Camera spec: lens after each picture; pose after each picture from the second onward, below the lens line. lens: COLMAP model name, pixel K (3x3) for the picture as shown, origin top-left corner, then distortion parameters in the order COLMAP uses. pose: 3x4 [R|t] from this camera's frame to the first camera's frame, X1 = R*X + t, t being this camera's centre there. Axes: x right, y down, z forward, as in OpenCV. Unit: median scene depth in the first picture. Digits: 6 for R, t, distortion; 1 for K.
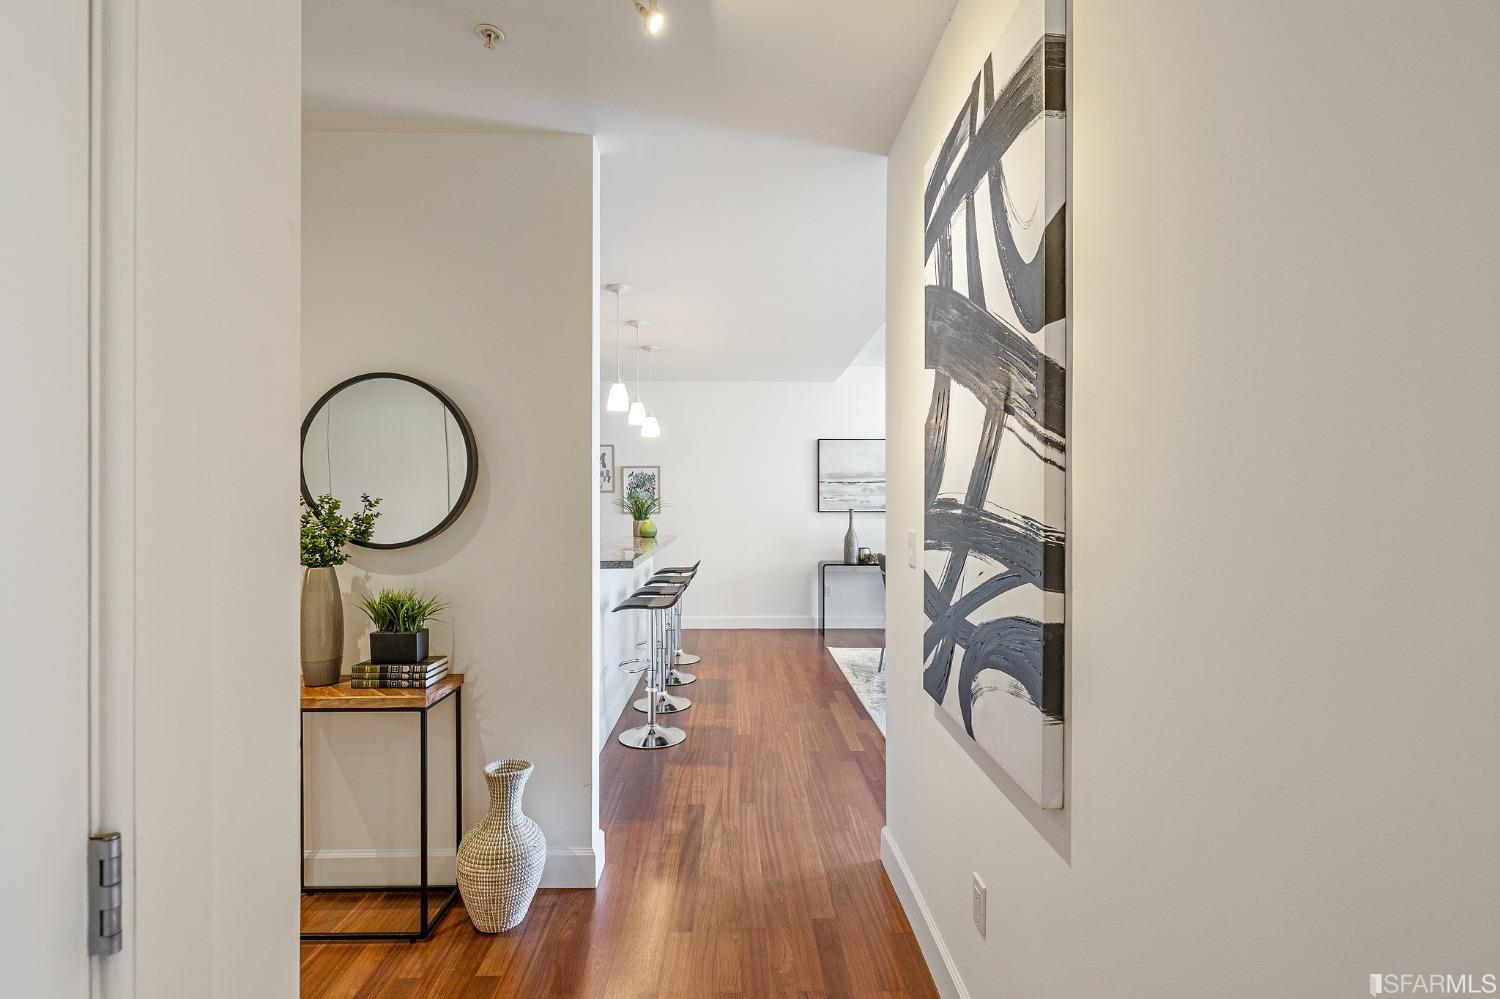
lens RADIAL K [[681.3, 0, 750.2], [0, 681.3, 505.8], [0, 0, 1]] dist [-0.001006, -0.000084]
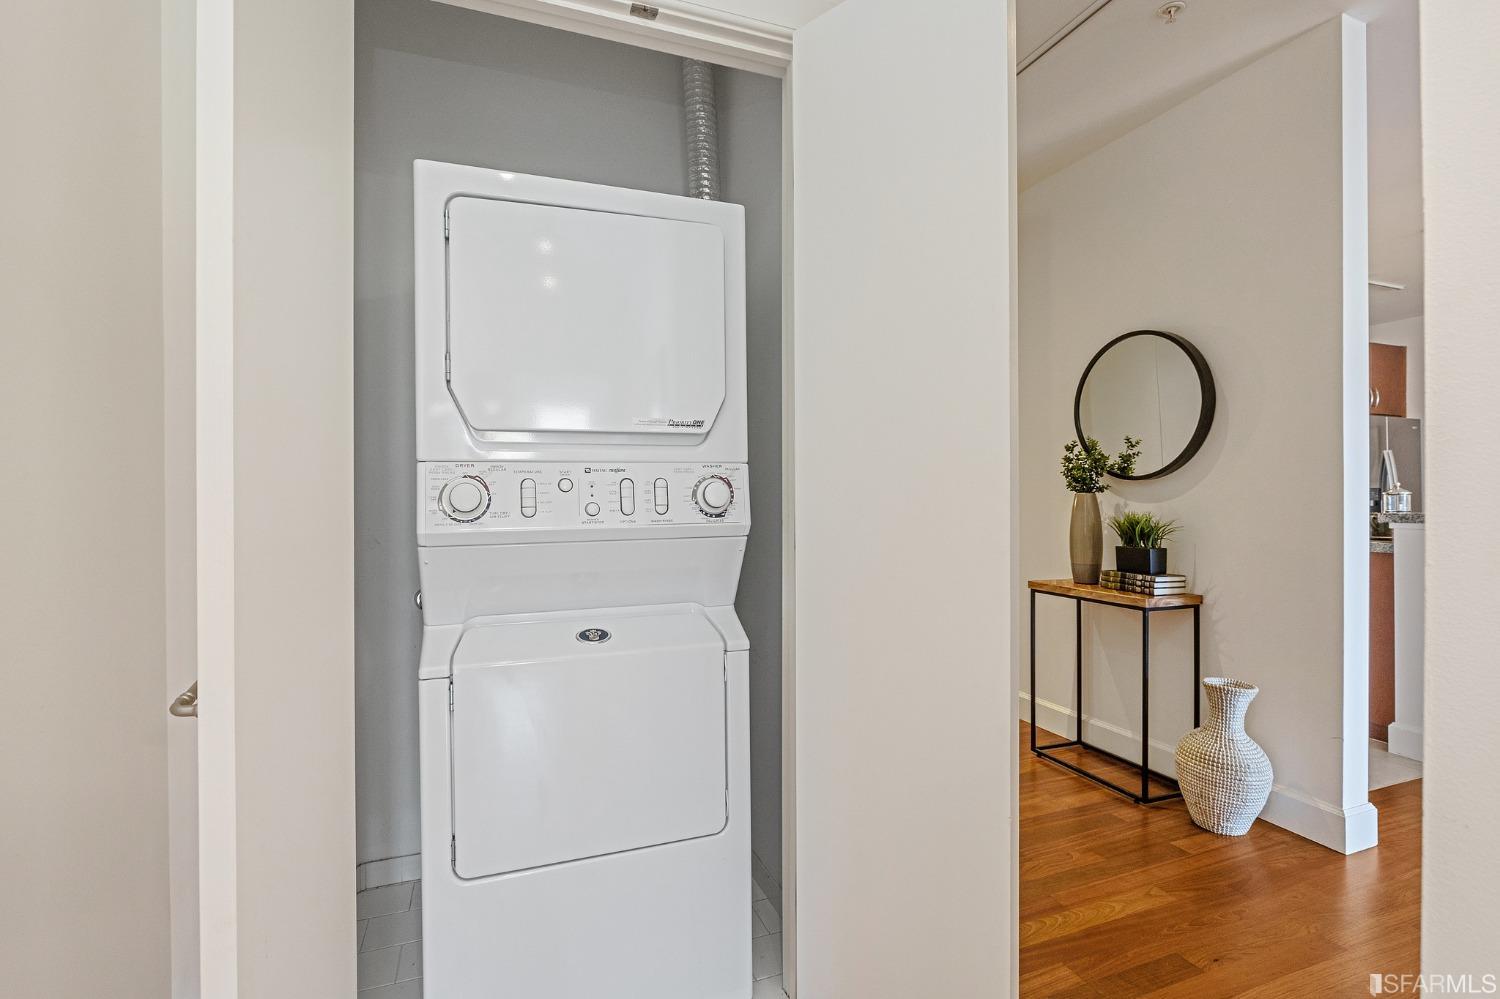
lens RADIAL K [[681.3, 0, 751.7], [0, 681.3, 500.2], [0, 0, 1]] dist [-0.001006, -0.000084]
pose [[0.339177, 0.002612, -0.940719, 0.372523], [0.002515, 0.999990, 0.003684, 0.096988], [0.940719, -0.003615, 0.339167, -0.036429]]
